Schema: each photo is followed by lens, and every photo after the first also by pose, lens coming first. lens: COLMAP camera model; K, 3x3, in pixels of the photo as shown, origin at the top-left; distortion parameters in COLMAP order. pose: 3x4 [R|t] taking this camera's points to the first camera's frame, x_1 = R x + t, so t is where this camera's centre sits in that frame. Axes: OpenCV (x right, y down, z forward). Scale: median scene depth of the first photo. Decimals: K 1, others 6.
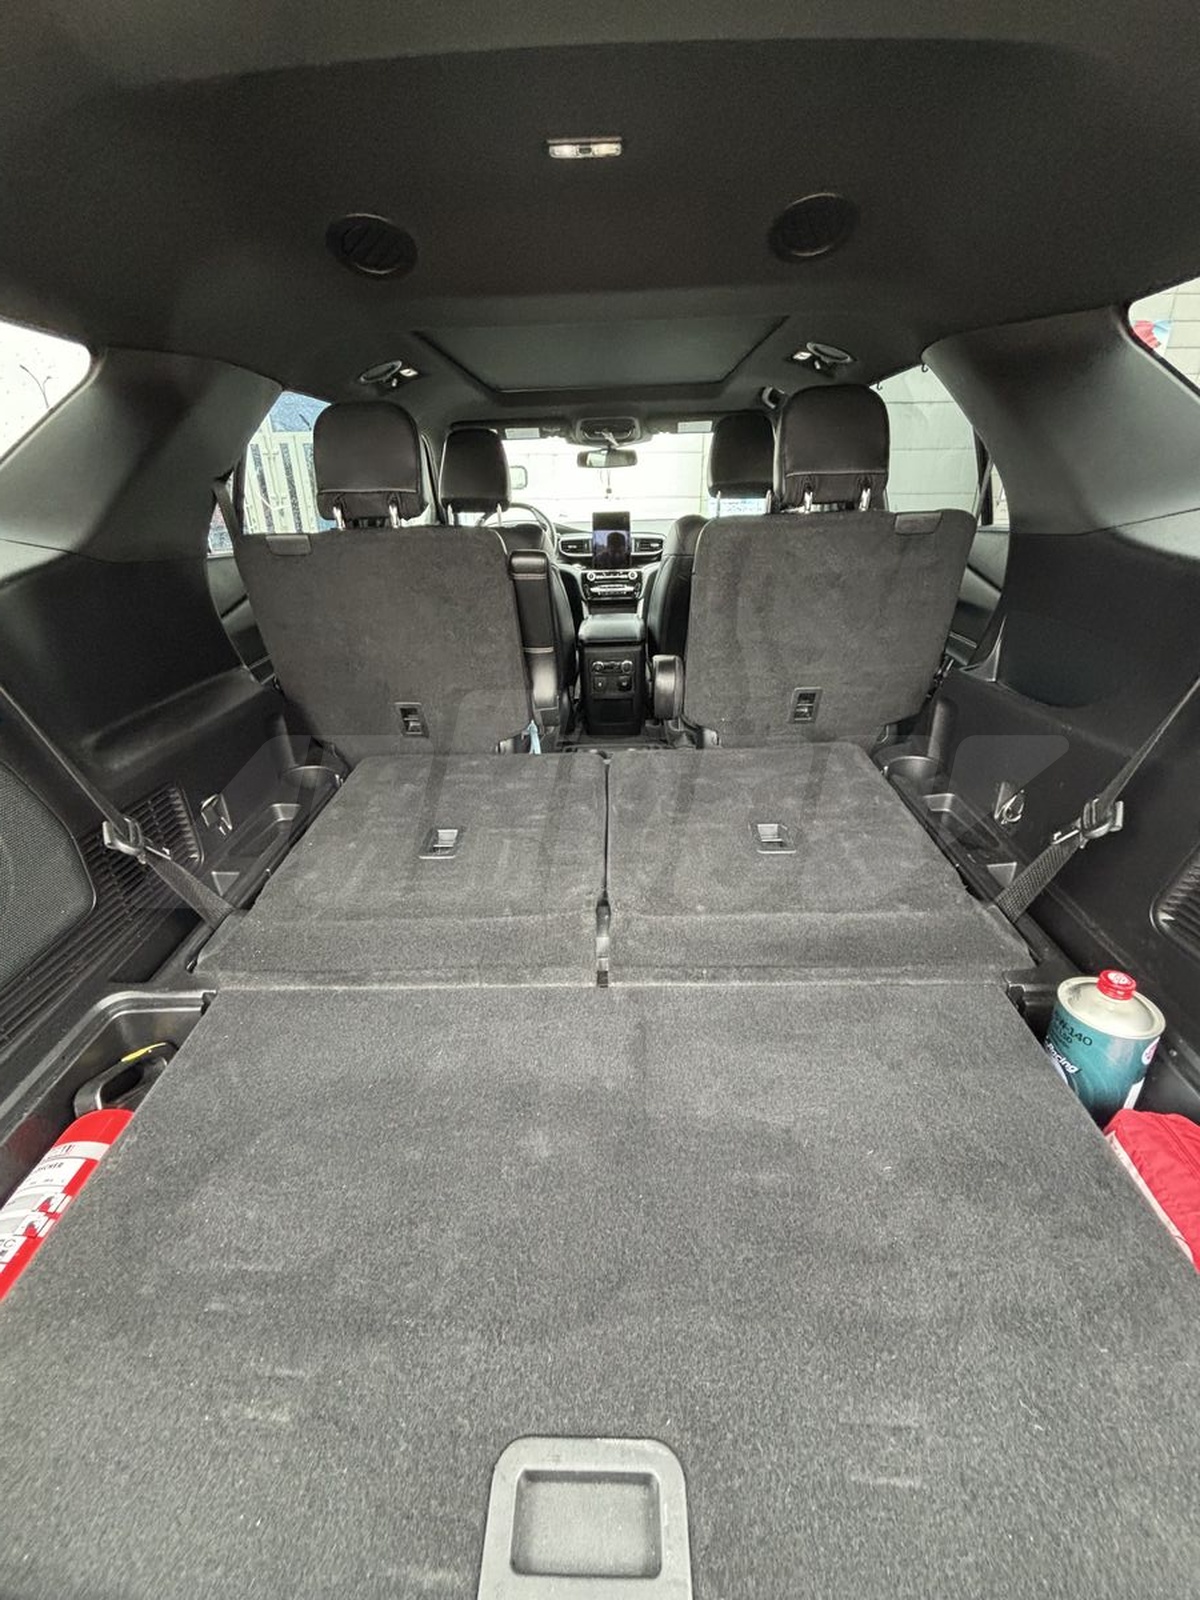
lens RADIAL K [[648.0, 0, 603.1], [0, 648.0, 797.7], [0, 0, 1]] dist [0.003025, -0.000848]
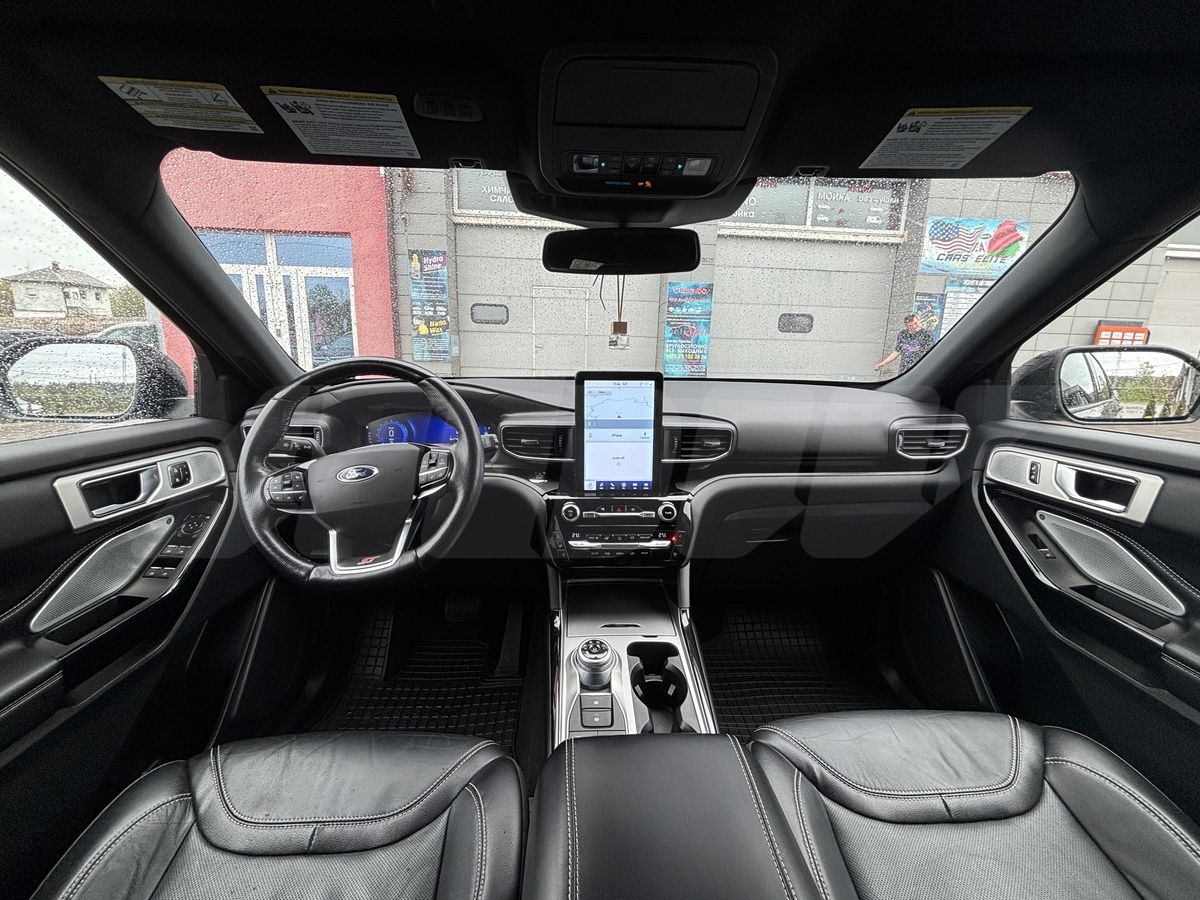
lens RADIAL K [[486.0, 0, 599.1], [0, 486.0, 449.8], [0, 0, 1]] dist [0.003025, -0.000848]
pose [[0.997230, 0.027240, 0.069212, -0.083373], [-0.013193, 0.980548, -0.195834, -1.138378], [-0.073201, 0.194378, 0.978192, 2.419539]]
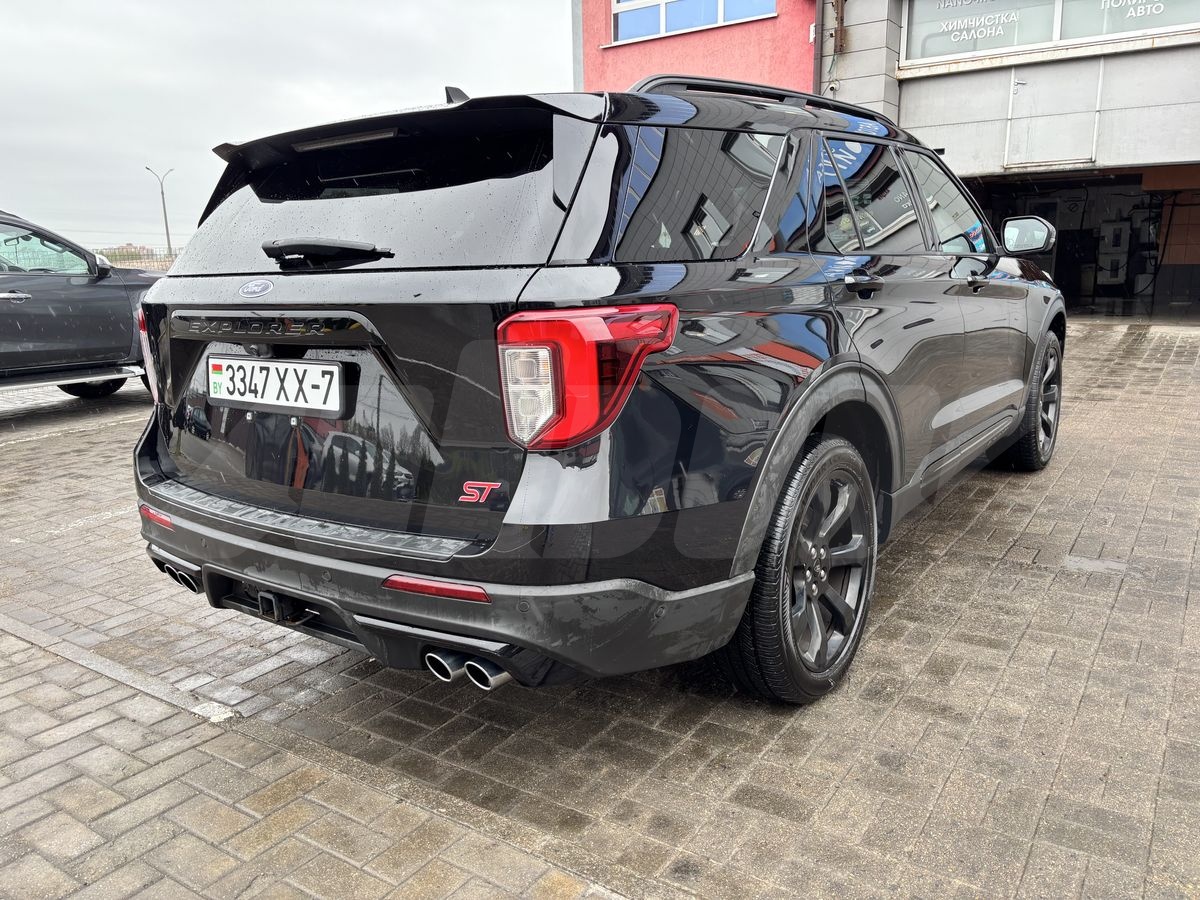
lens RADIAL K [[916.1, 0, 589.7], [0, 916.1, 446.1], [0, 0, 1]] dist [0.045149, -0.047472]
pose [[0.817083, 0.117479, -0.564423, 2.388668], [-0.219911, 0.968506, -0.116768, 0.660383], [0.532930, 0.219532, 0.817185, -1.600426]]
